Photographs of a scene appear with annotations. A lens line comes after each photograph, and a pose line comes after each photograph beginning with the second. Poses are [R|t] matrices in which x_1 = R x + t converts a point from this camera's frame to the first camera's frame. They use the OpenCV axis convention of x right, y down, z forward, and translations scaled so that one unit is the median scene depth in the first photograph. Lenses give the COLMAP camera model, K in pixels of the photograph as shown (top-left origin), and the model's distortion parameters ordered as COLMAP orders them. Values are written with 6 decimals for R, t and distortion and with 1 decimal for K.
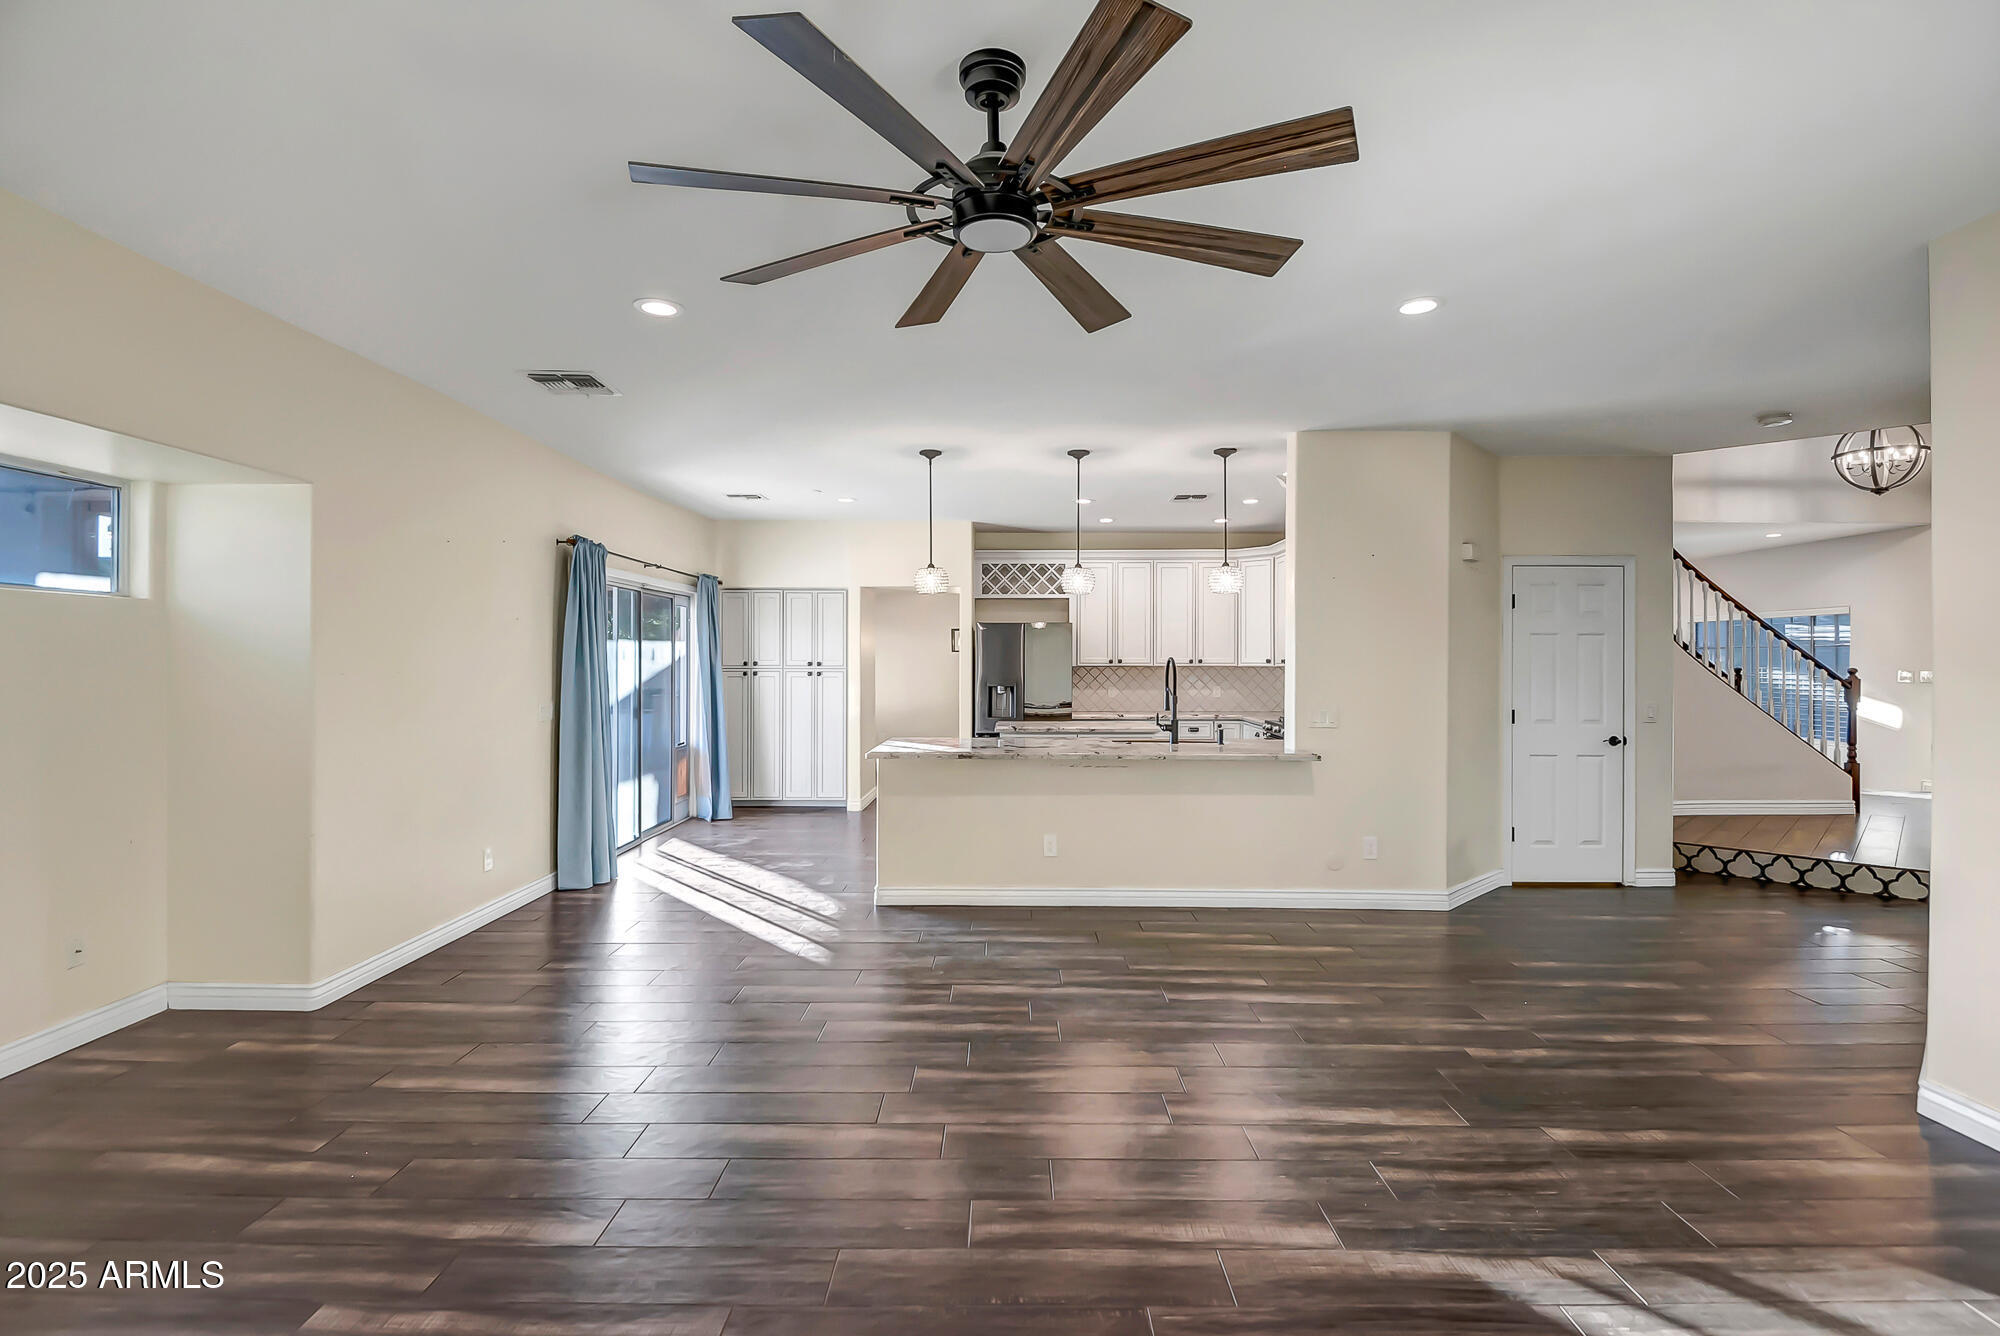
lens RADIAL K [[934.9, 0, 1000.0], [0, 934.9, 668.0], [0, 0, 1]] dist [0.022842, -0.022942]
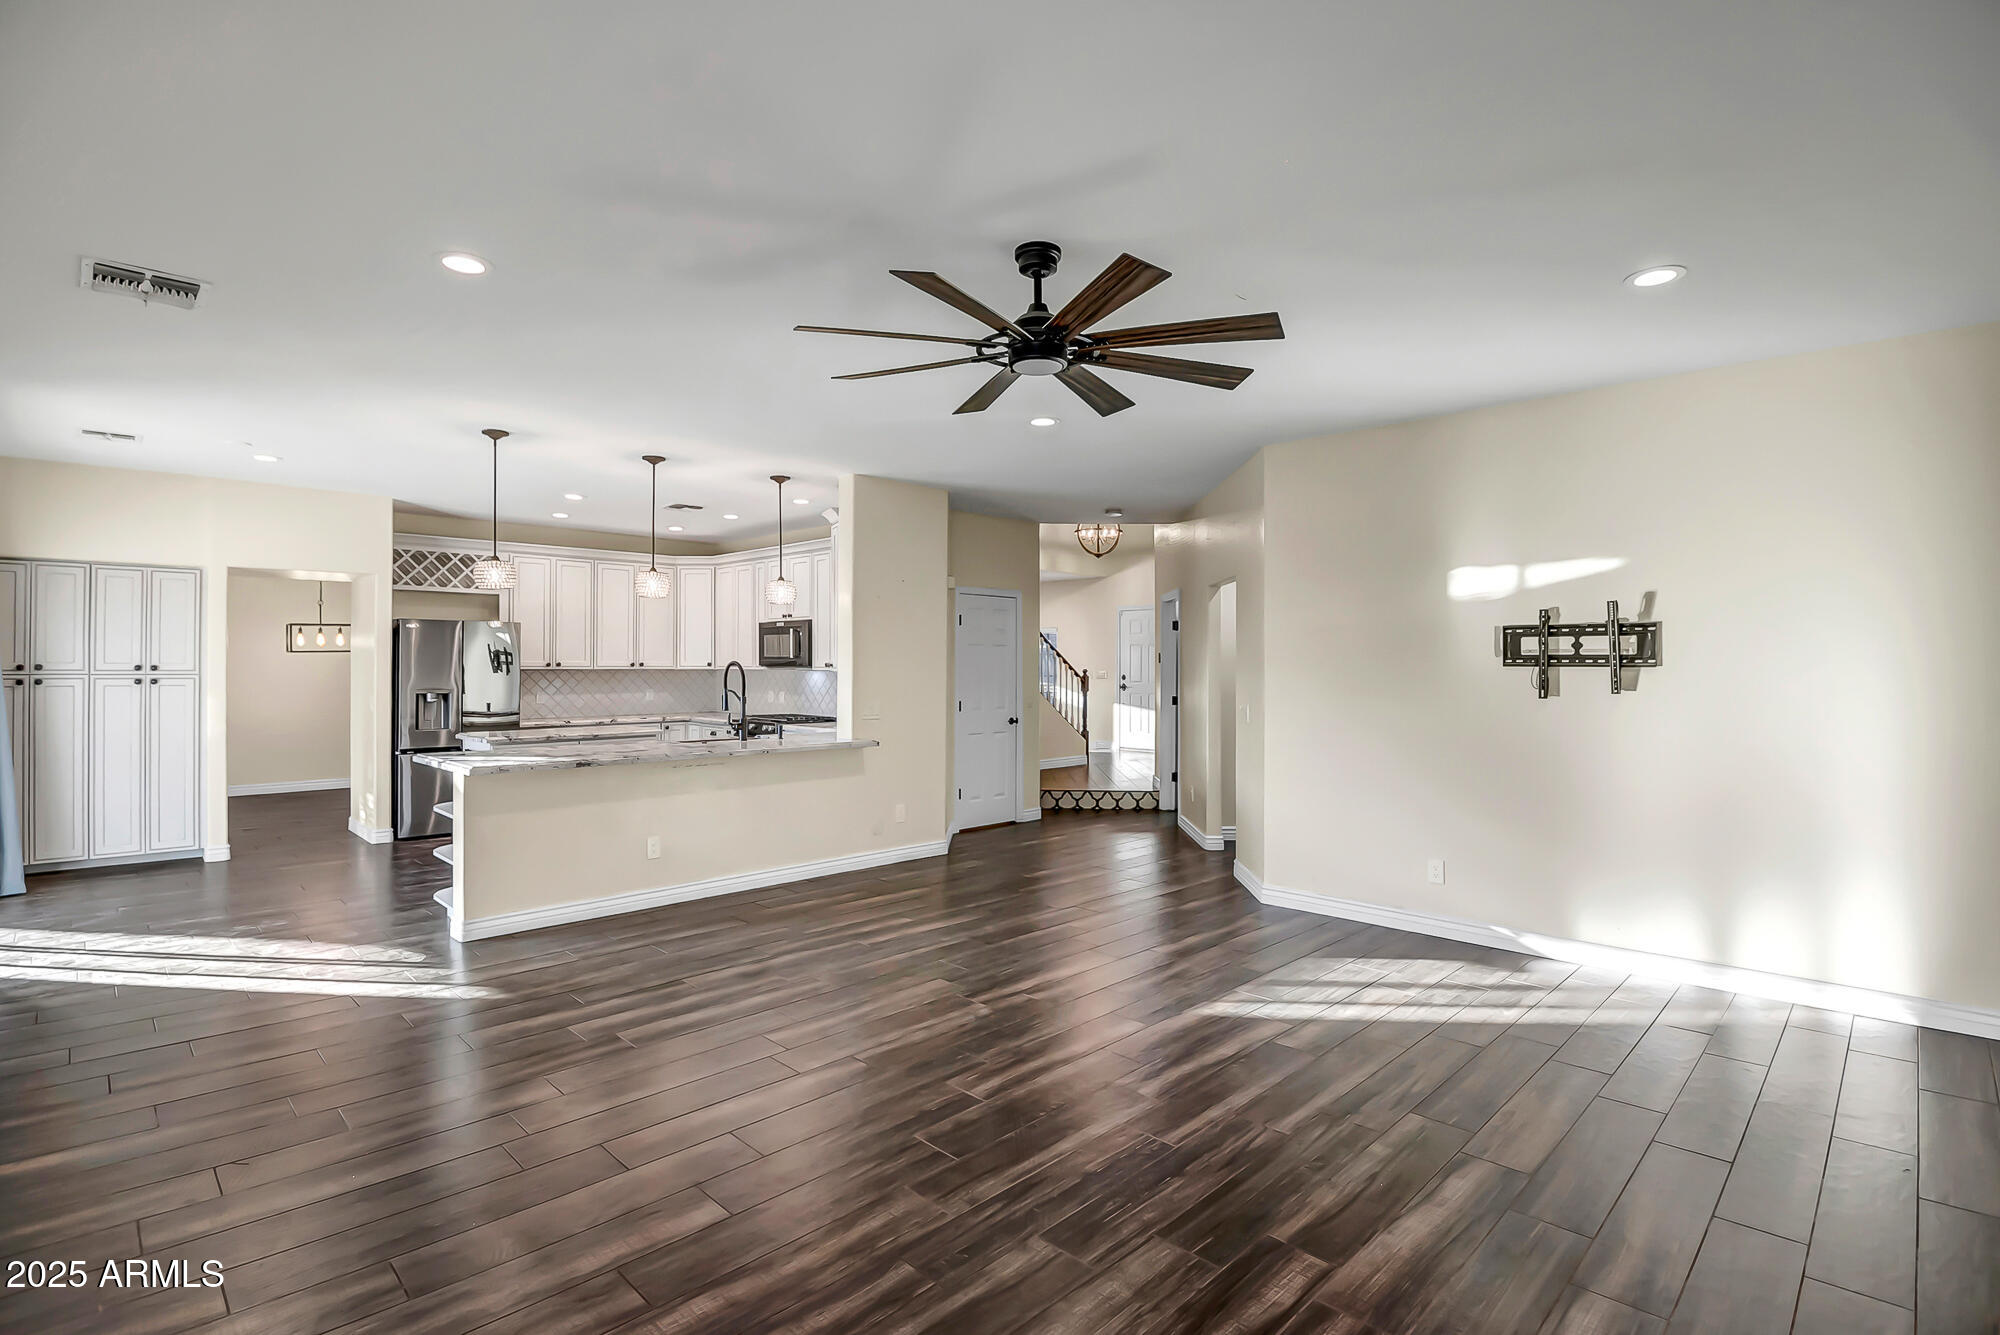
lens RADIAL K [[946.4, 0, 1016.1], [0, 946.4, 658.7], [0, 0, 1]] dist [0.000085, -0.024954]
pose [[0.692597, 0.004723, 0.721310, -0.288306], [0.005176, 0.999920, -0.011517, 0.000416], [-0.721306, 0.011710, 0.692517, 0.007930]]
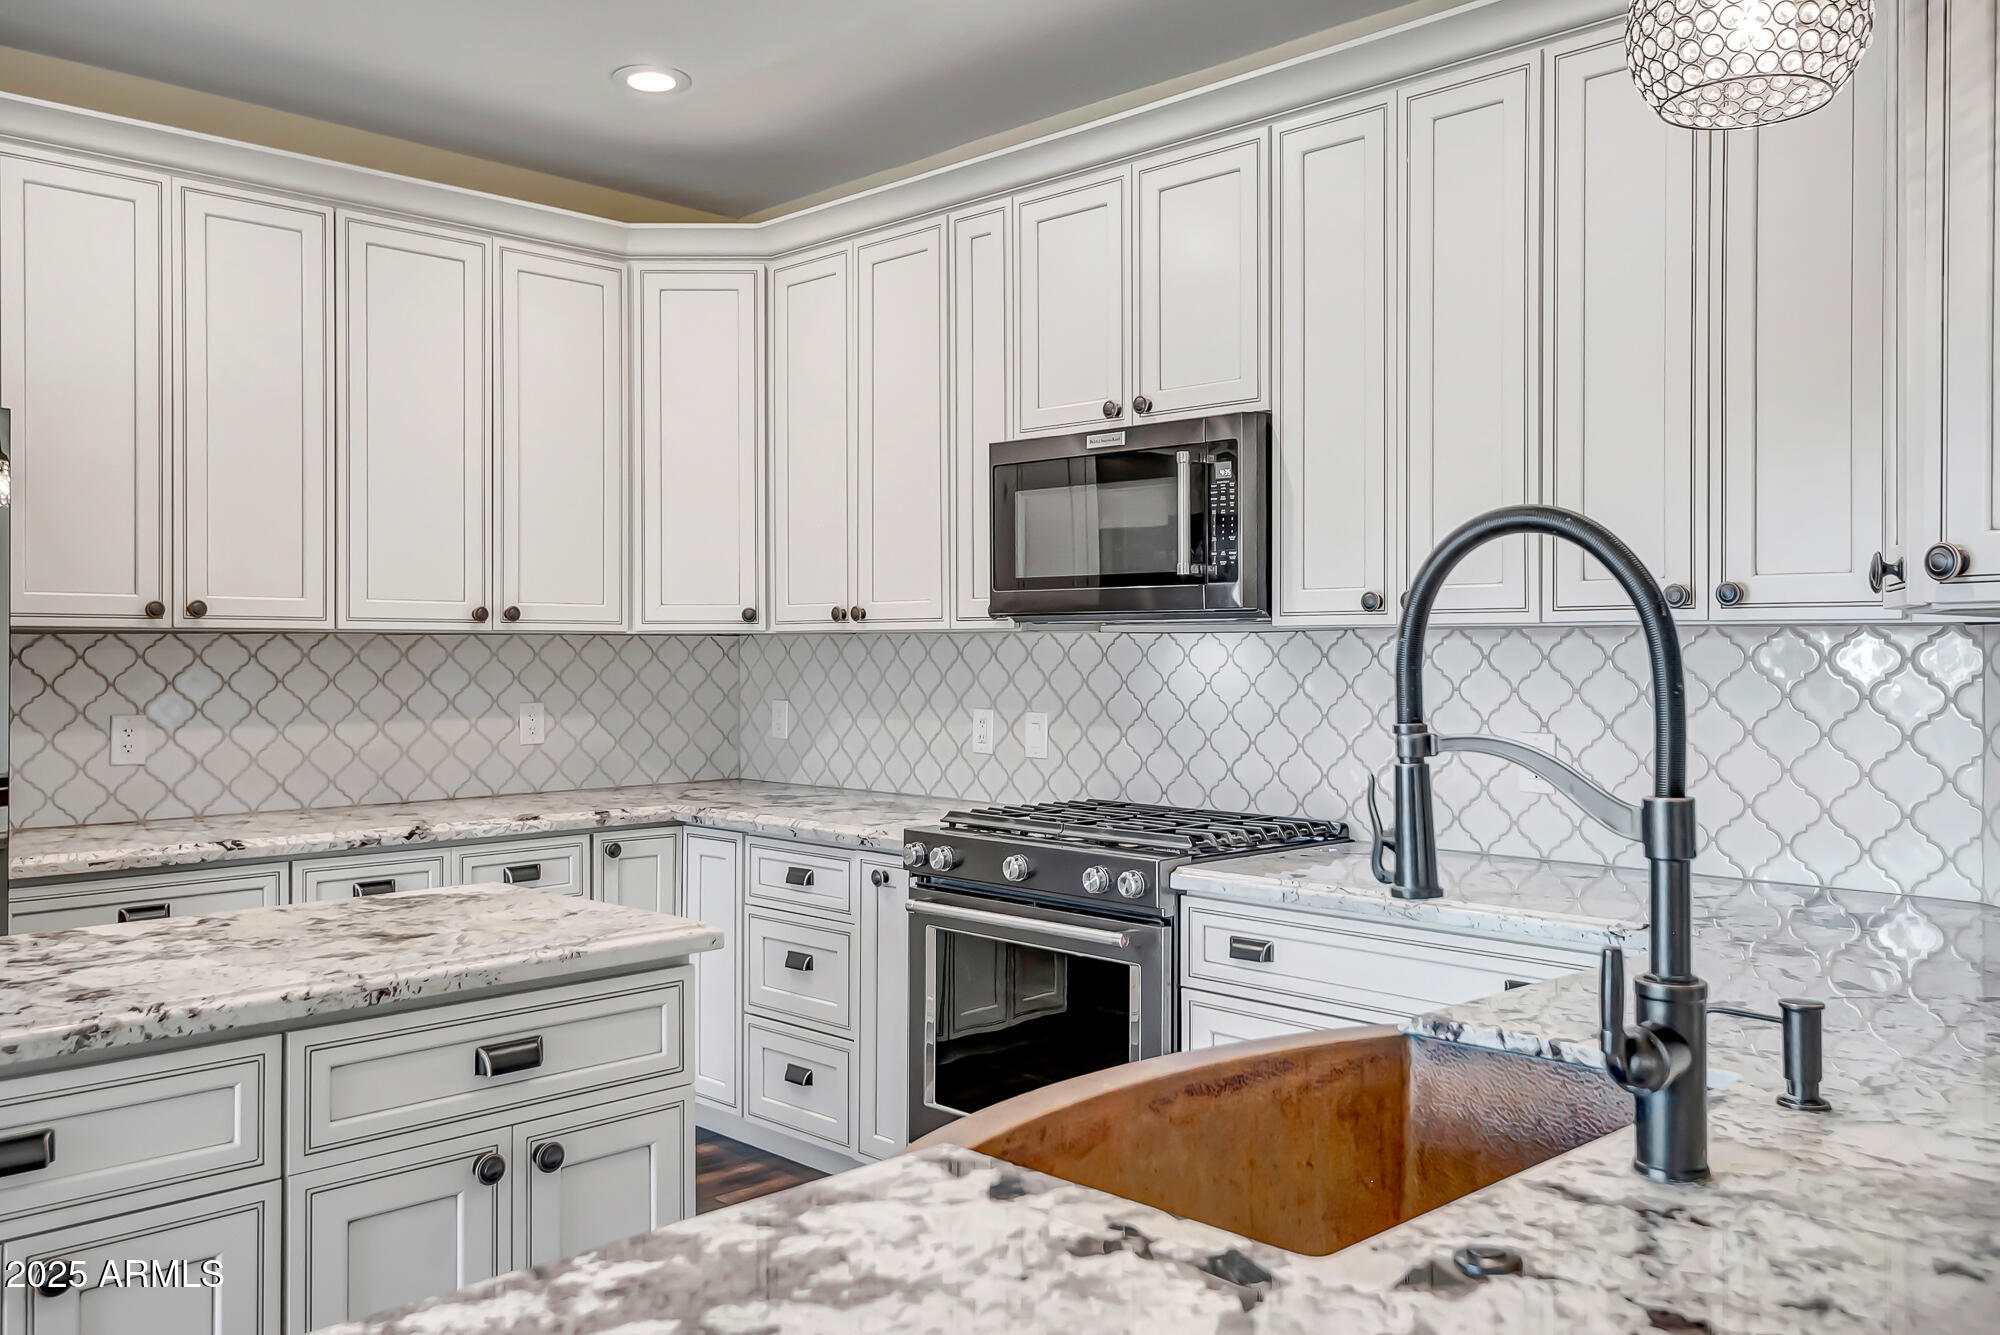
lens RADIAL K [[1695.5, 0, 991.8], [0, 1695.5, 661.1], [0, 0, 1]] dist [0.066053, -0.009489]
pose [[0.715923, -0.005161, 0.698160, -0.037423], [0.006221, 0.999980, 0.001014, 0.008136], [-0.698151, 0.003617, 0.715941, 0.659977]]
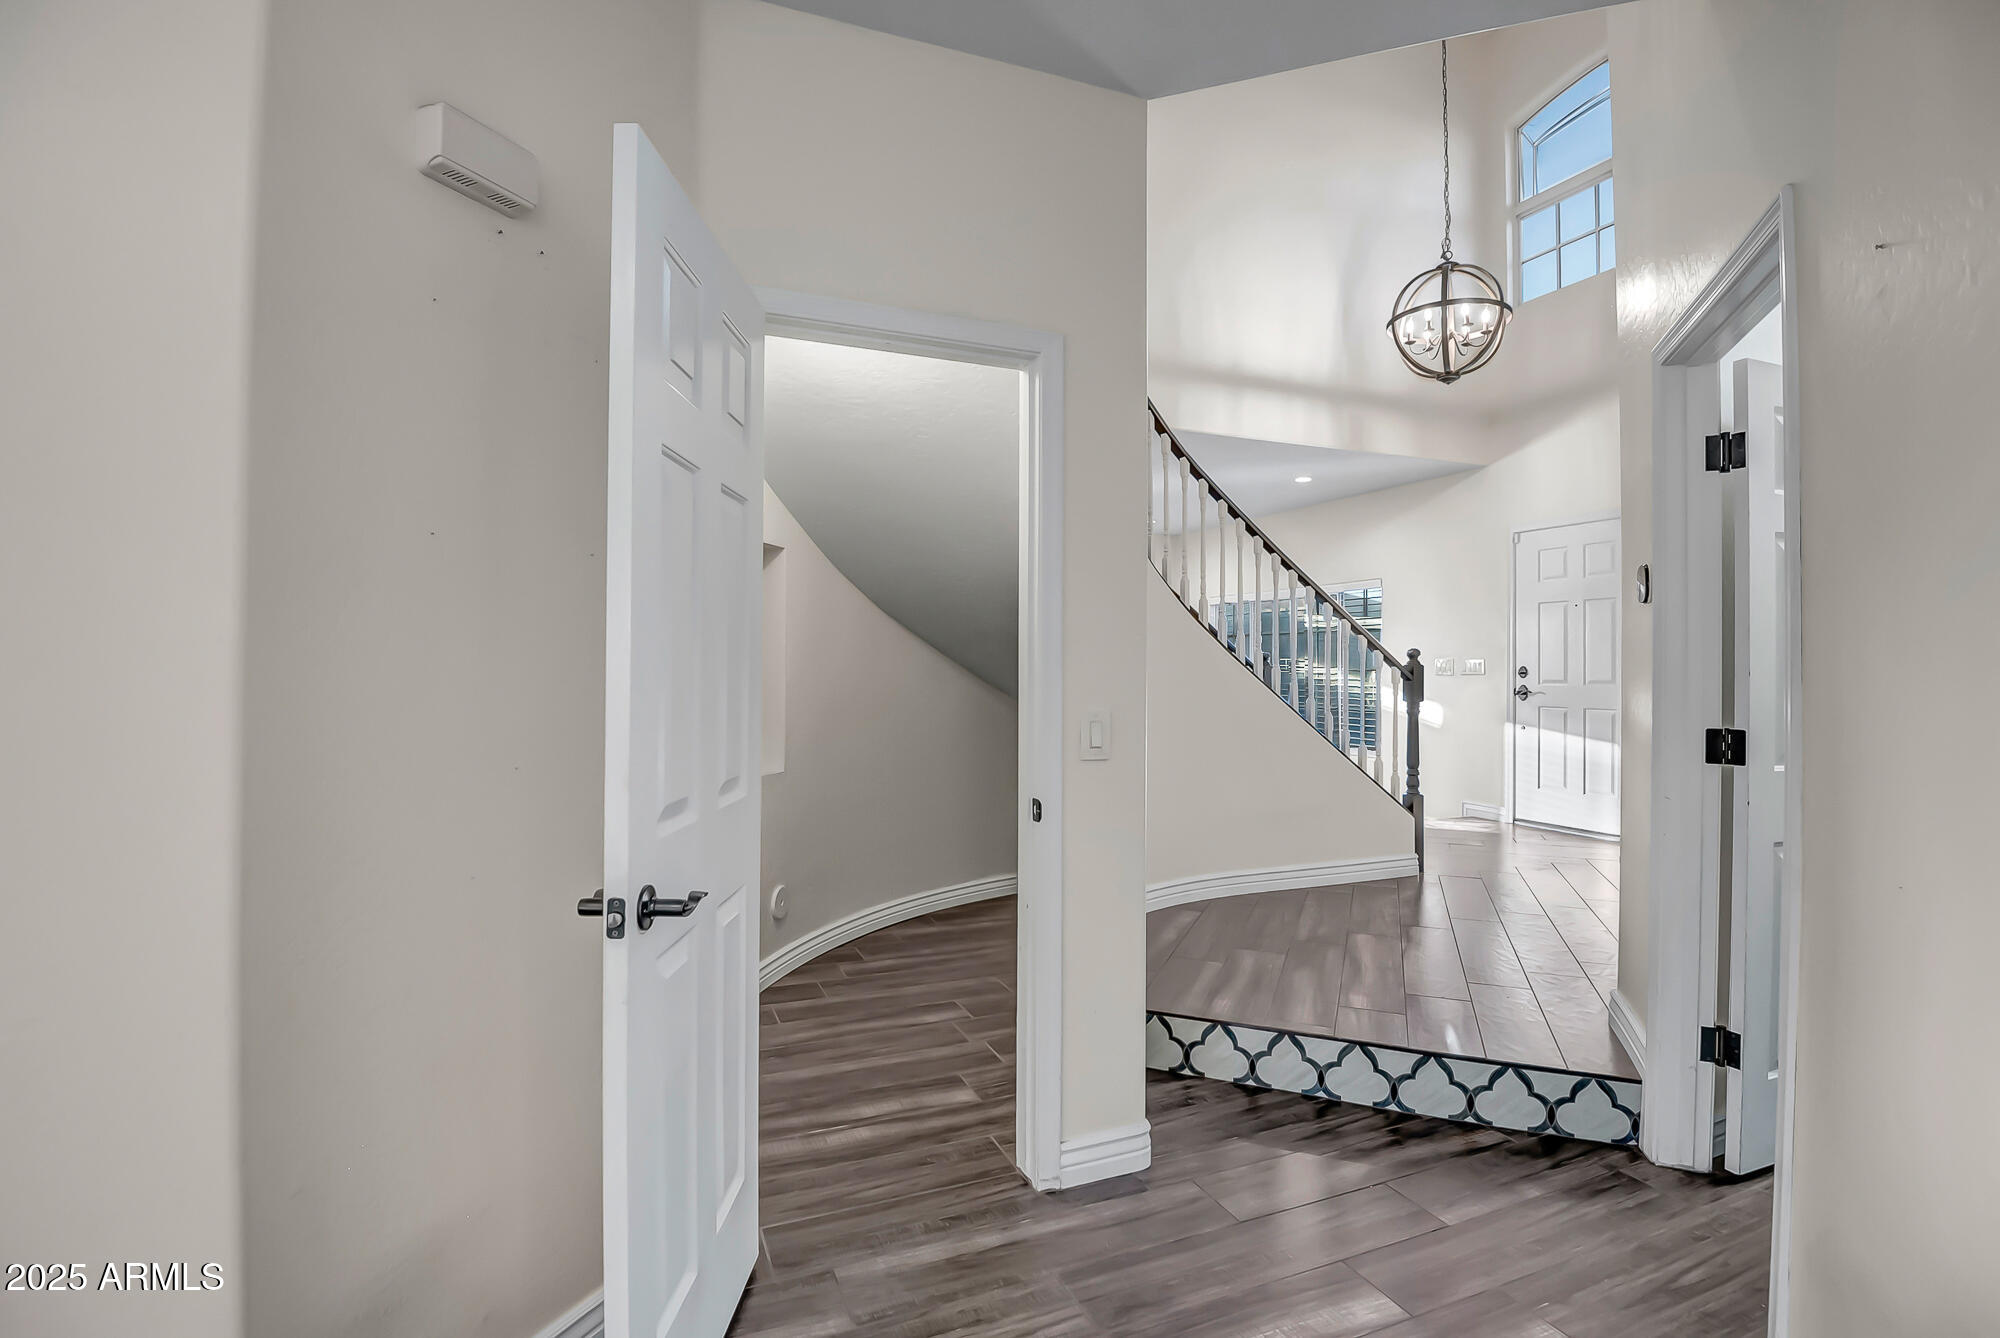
lens RADIAL K [[934.9, 0, 1000.0], [0, 934.9, 669.0], [0, 0, 1]] dist [0.022842, -0.022942]
pose [[0.922852, 0.001003, 0.385154, 0.392714], [0.000887, 0.999988, -0.004729, 0.016791], [-0.385154, 0.004706, 0.922840, 0.508797]]
